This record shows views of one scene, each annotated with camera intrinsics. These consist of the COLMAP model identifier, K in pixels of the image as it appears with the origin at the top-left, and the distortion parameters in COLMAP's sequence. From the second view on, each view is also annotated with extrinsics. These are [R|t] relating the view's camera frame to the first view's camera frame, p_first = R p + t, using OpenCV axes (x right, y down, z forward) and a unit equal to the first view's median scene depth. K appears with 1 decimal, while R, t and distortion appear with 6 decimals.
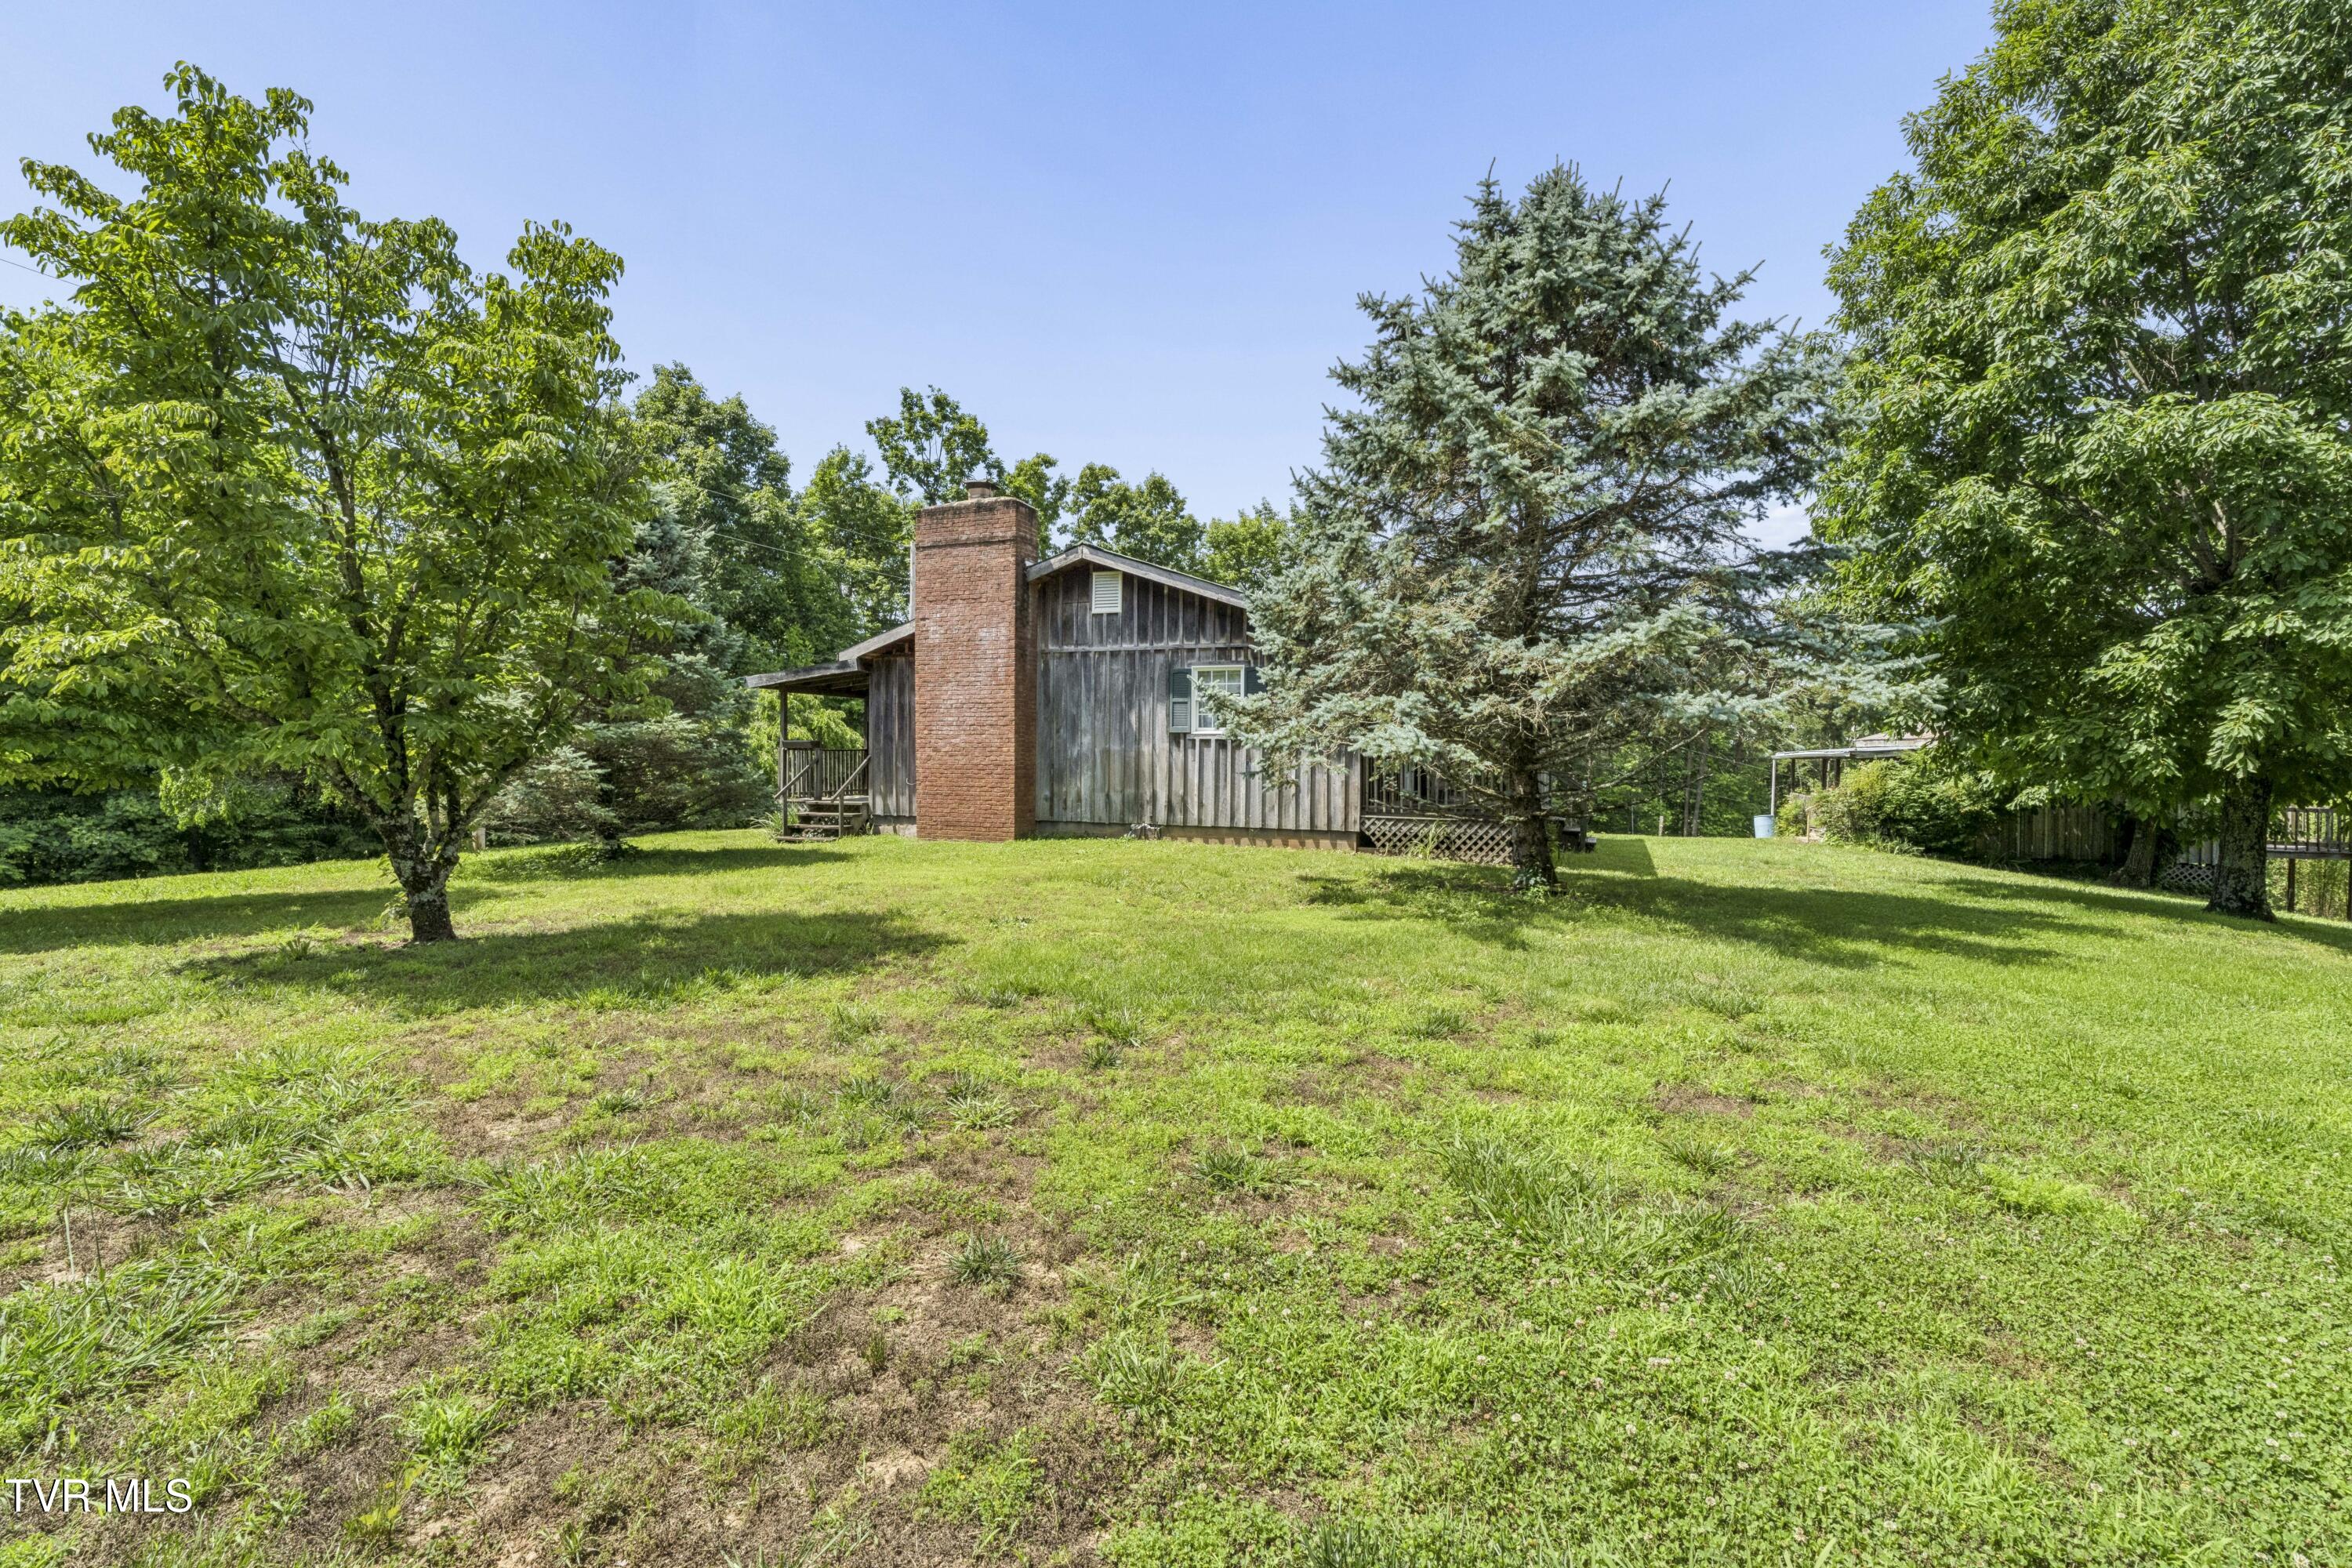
lens RADIAL K [[1102.2, 0, 1180.5], [0, 1102.2, 763.2], [0, 0, 1]] dist [0.001790, 0.001041]
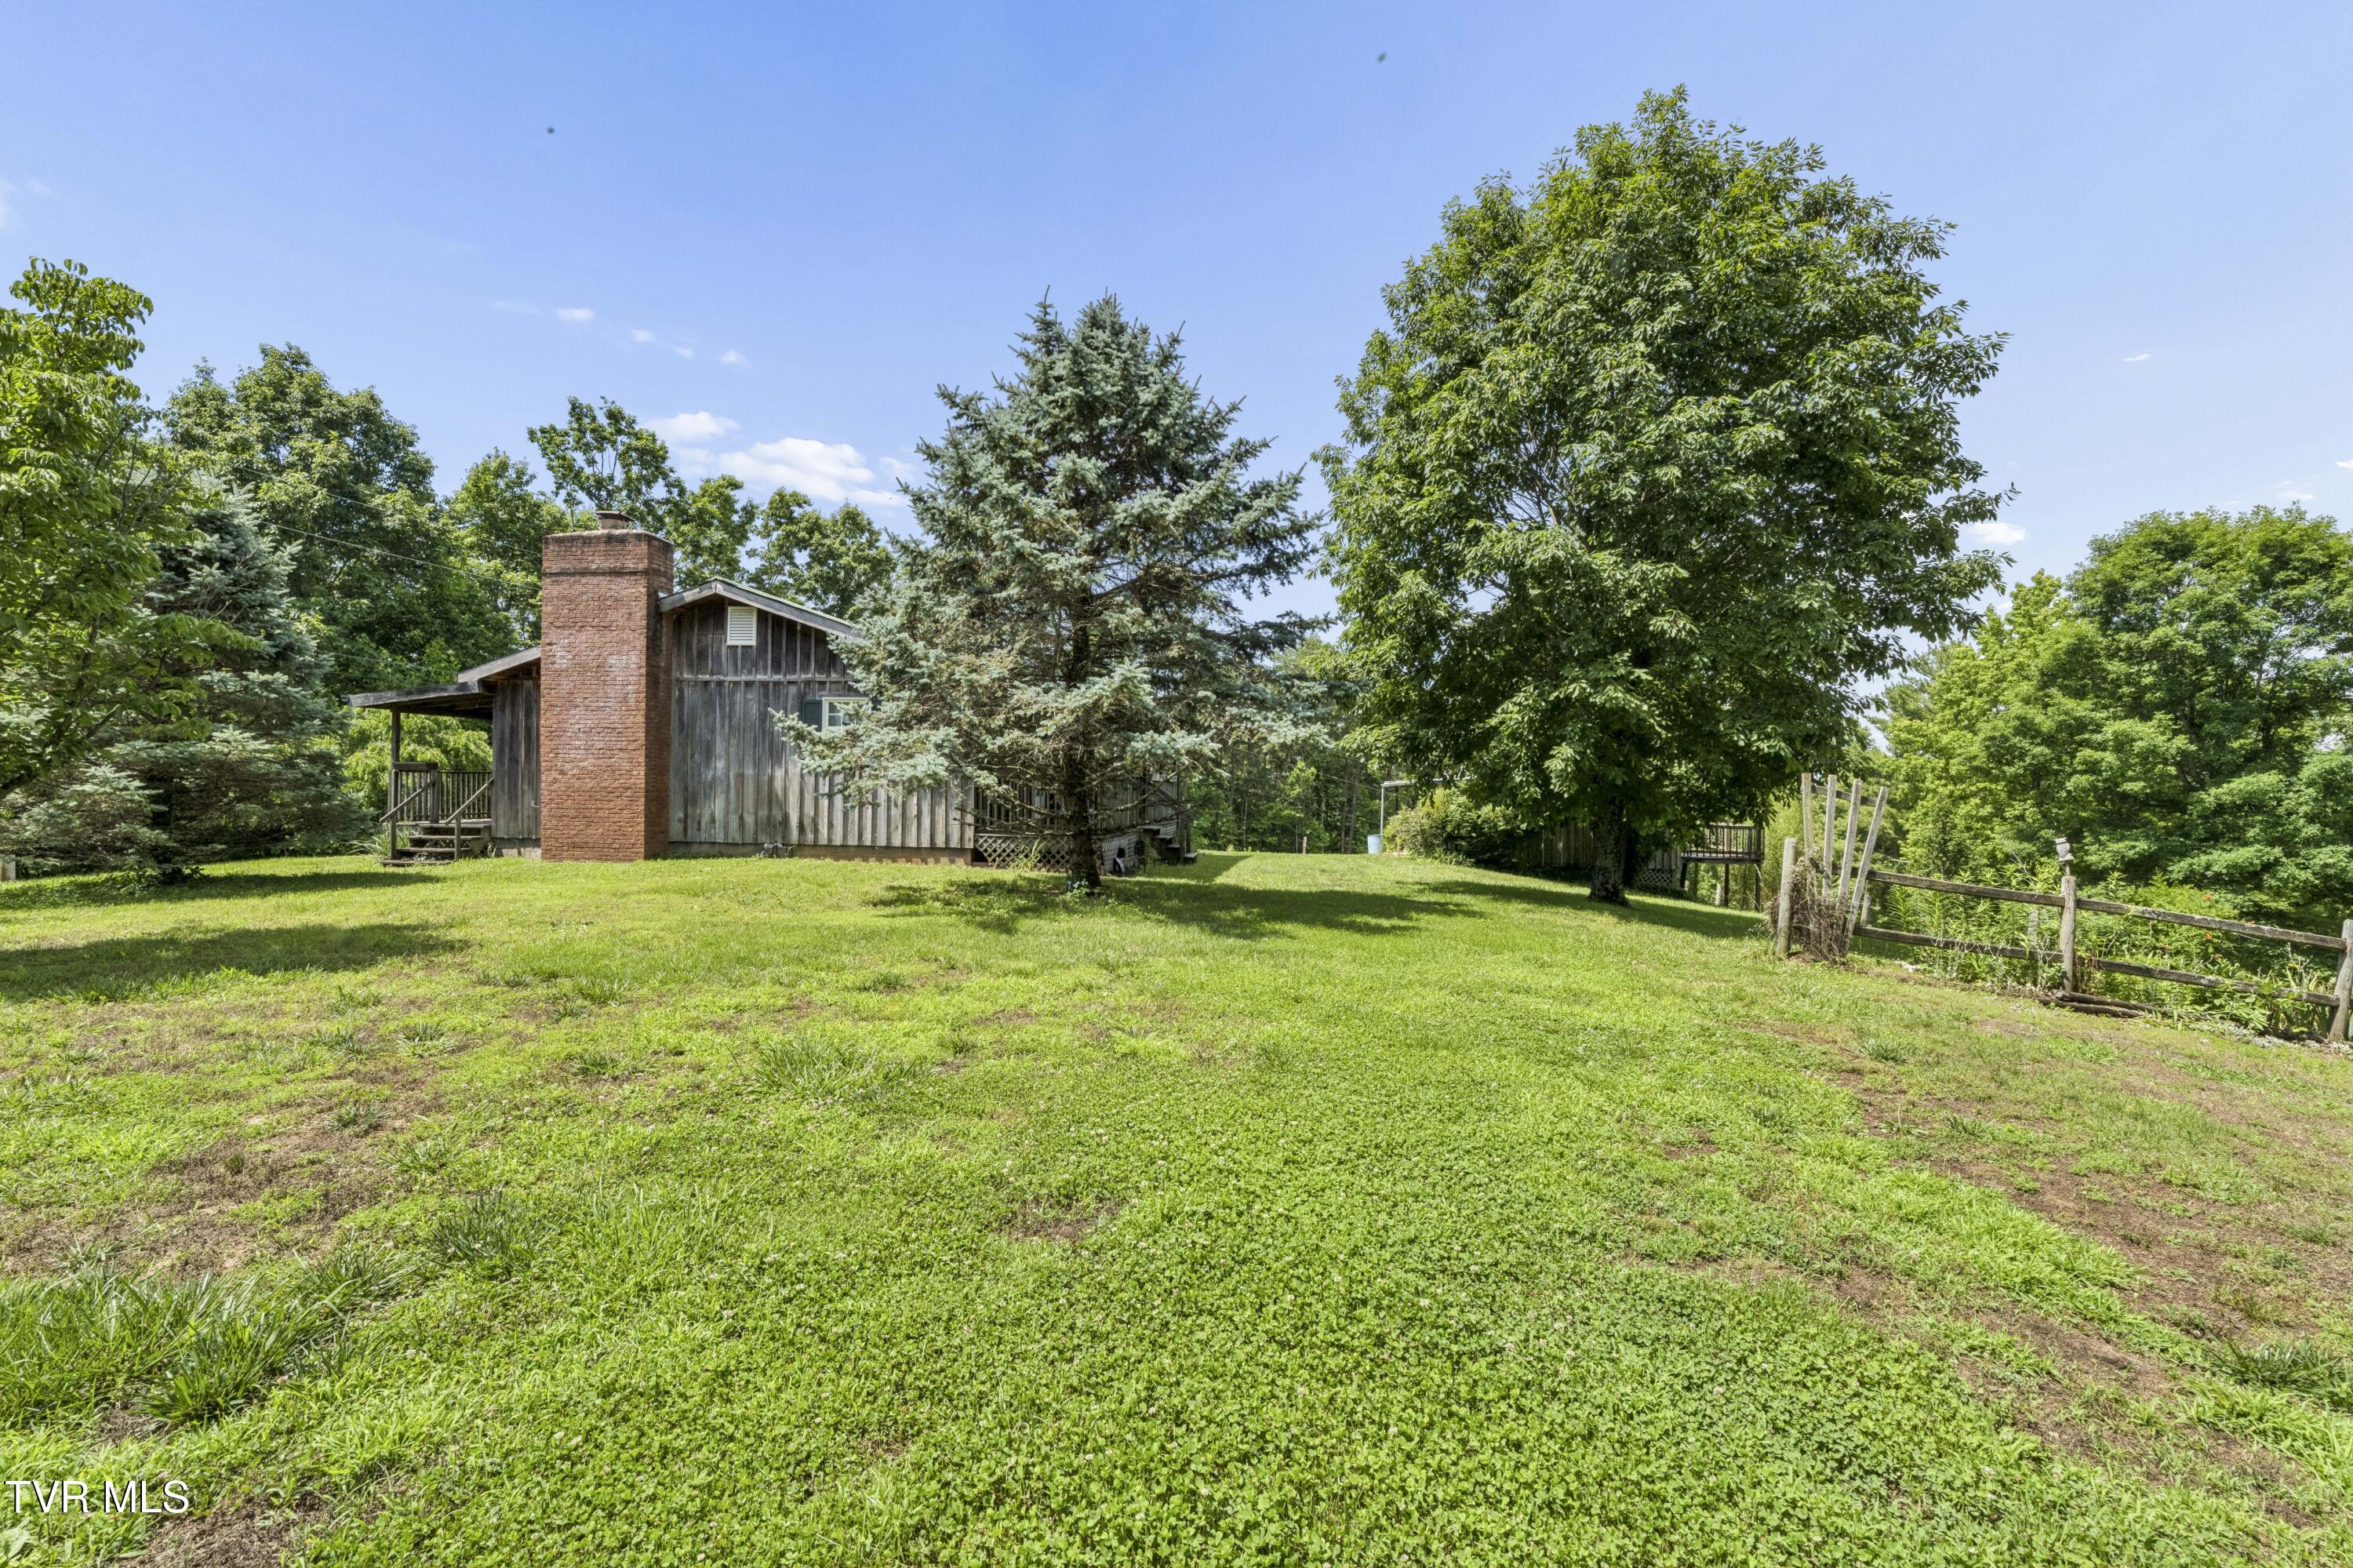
lens RADIAL K [[1070.3, 0, 1183.1], [0, 1070.3, 782.0], [0, 0, 1]] dist [0.002314, 0.001968]
pose [[0.967050, 0.006058, 0.254513, 0.082347], [-0.004042, 0.999956, -0.008444, 0.002353], [-0.254553, 0.007137, 0.967032, -0.104146]]
